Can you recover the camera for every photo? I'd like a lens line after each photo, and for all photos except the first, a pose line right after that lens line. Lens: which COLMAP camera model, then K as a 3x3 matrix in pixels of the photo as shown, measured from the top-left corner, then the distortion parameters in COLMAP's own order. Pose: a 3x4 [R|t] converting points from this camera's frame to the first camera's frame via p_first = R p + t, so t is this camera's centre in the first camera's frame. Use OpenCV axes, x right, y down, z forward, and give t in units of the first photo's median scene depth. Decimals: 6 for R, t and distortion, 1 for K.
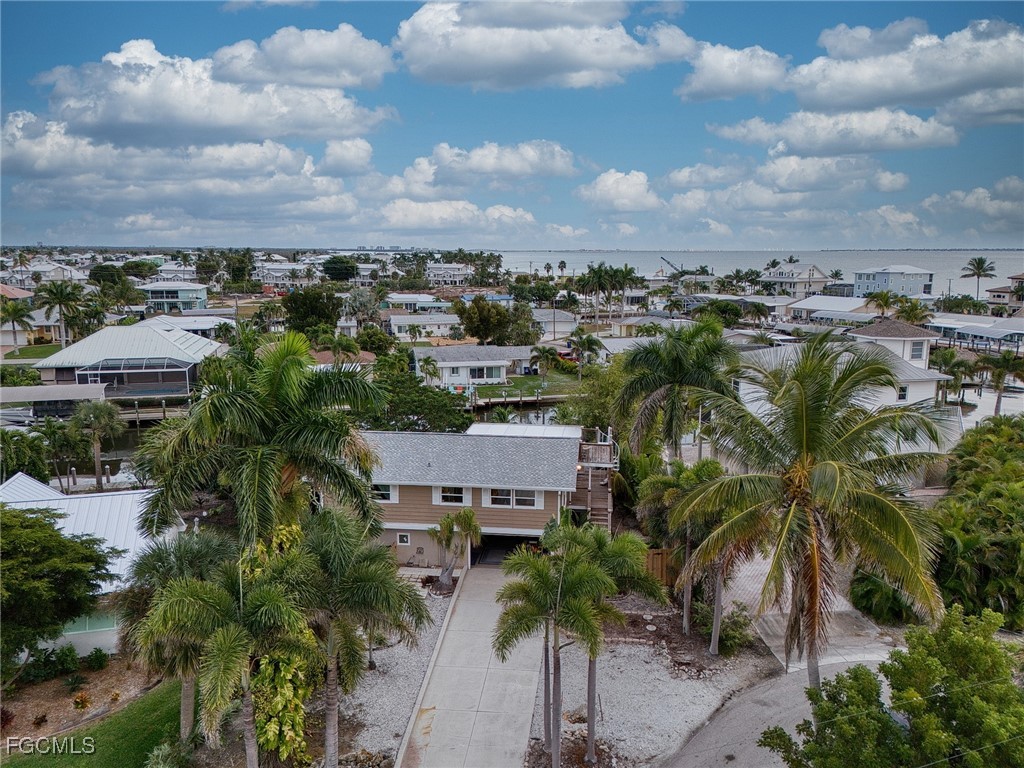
lens RADIAL K [[733.0, 0, 512.0], [0, 733.0, 384.0], [0, 0, 1]] dist [0.005431, 0.001652]
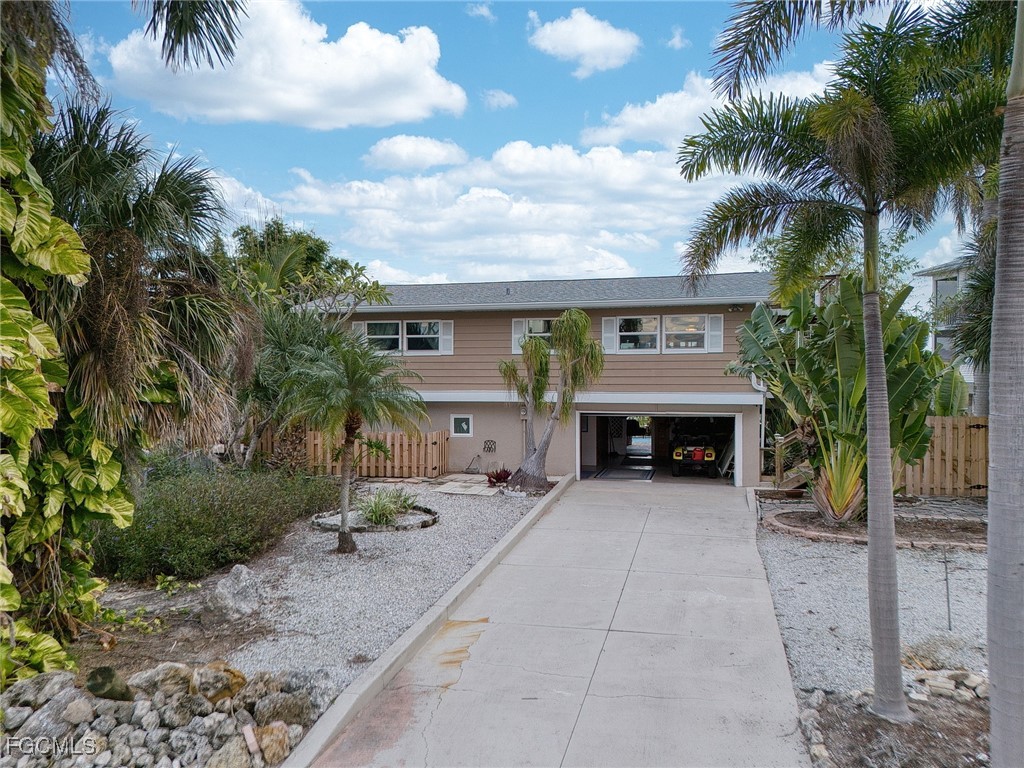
lens RADIAL K [[733.0, 0, 512.0], [0, 733.0, 384.0], [0, 0, 1]] dist [0.005431, 0.001652]
pose [[0.990010, -0.005096, -0.140908, -0.042246], [-0.019433, 0.984879, -0.172153, 0.384532], [0.139654, 0.173171, 0.974940, 0.629847]]
